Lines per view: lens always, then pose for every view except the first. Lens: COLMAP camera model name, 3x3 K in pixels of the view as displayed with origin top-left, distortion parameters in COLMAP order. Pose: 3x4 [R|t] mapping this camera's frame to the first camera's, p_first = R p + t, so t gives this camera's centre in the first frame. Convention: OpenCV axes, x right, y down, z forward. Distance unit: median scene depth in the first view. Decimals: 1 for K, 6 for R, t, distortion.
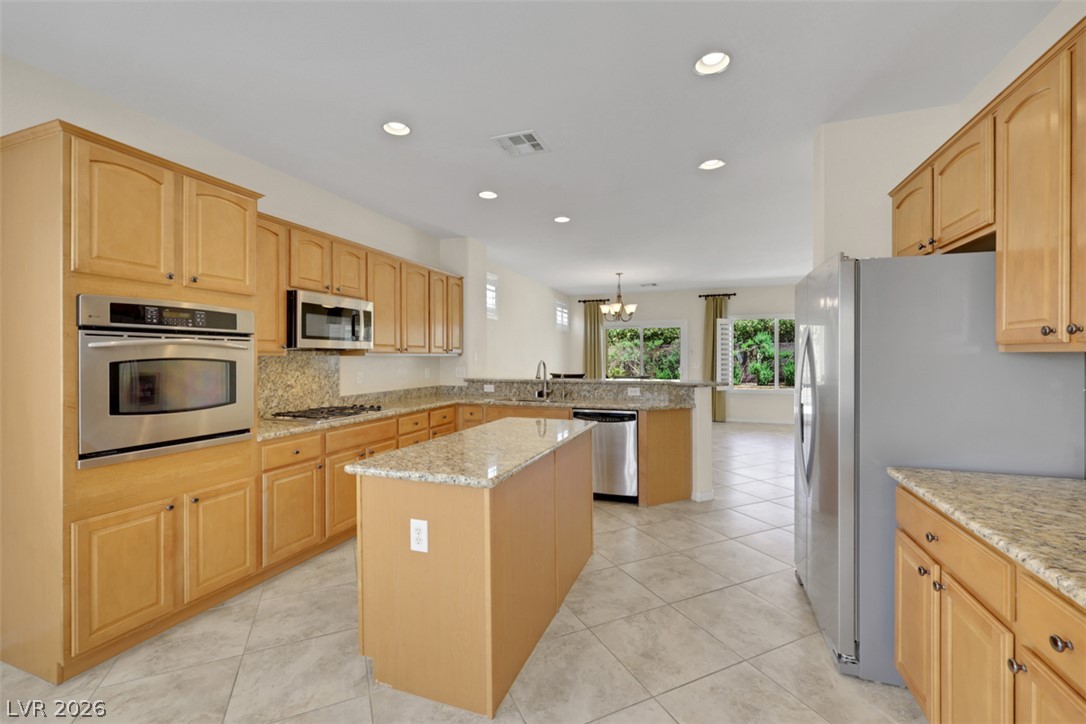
lens RADIAL K [[456.1, 0, 545.5], [0, 456.1, 363.5], [0, 0, 1]] dist [0.000556, 0.000118]
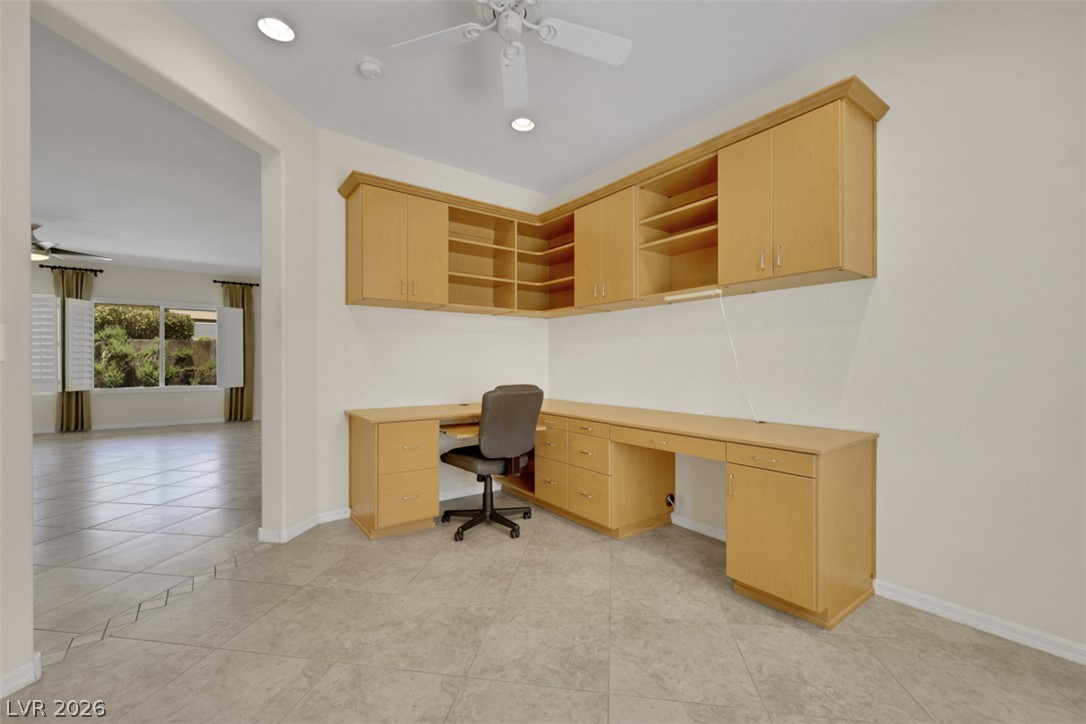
lens RADIAL K [[456.1, 0, 545.5], [0, 456.1, 363.5], [0, 0, 1]] dist [0.000556, 0.000118]
pose [[0.549564, 0.002427, 0.835448, 0.468613], [0.009012, 0.999920, -0.008834, 0.031070], [-0.835403, 0.012384, 0.549498, -0.228343]]
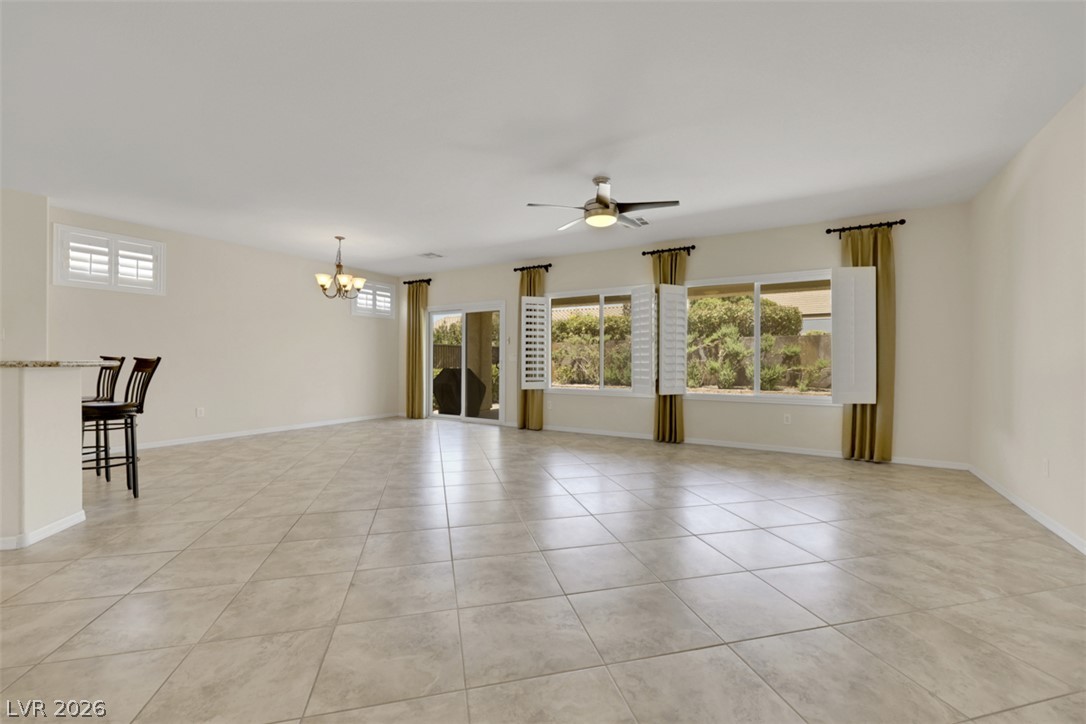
lens RADIAL K [[451.0, 0, 545.1], [0, 451.0, 359.6], [0, 0, 1]] dist [0.000446, 0.000053]
pose [[0.982140, 0.006596, -0.188034, 0.661116], [-0.009514, 0.999848, -0.014620, 0.023098], [0.187909, 0.016148, 0.982054, 0.300253]]
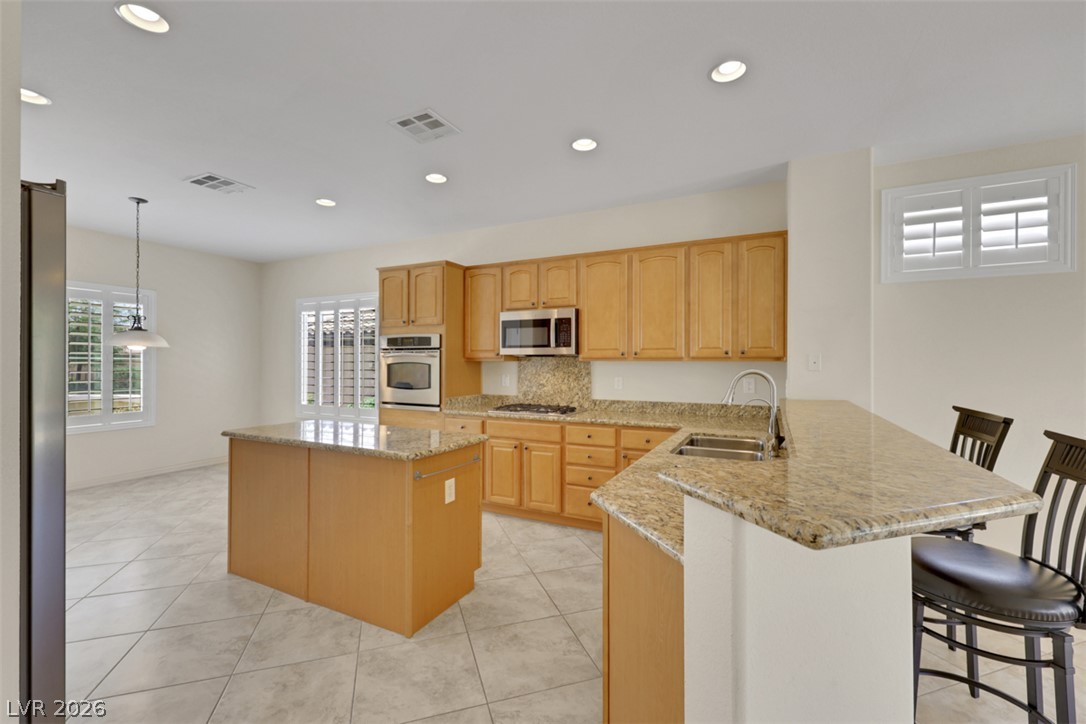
lens RADIAL K [[457.5, 0, 535.6], [0, 457.5, 361.6], [0, 0, 1]] dist [0.000585, 0.000122]
pose [[-0.123375, 0.002533, -0.992357, 0.324063], [-0.014586, 0.999884, 0.004366, -0.009352], [0.992253, 0.015014, -0.123324, 0.526093]]
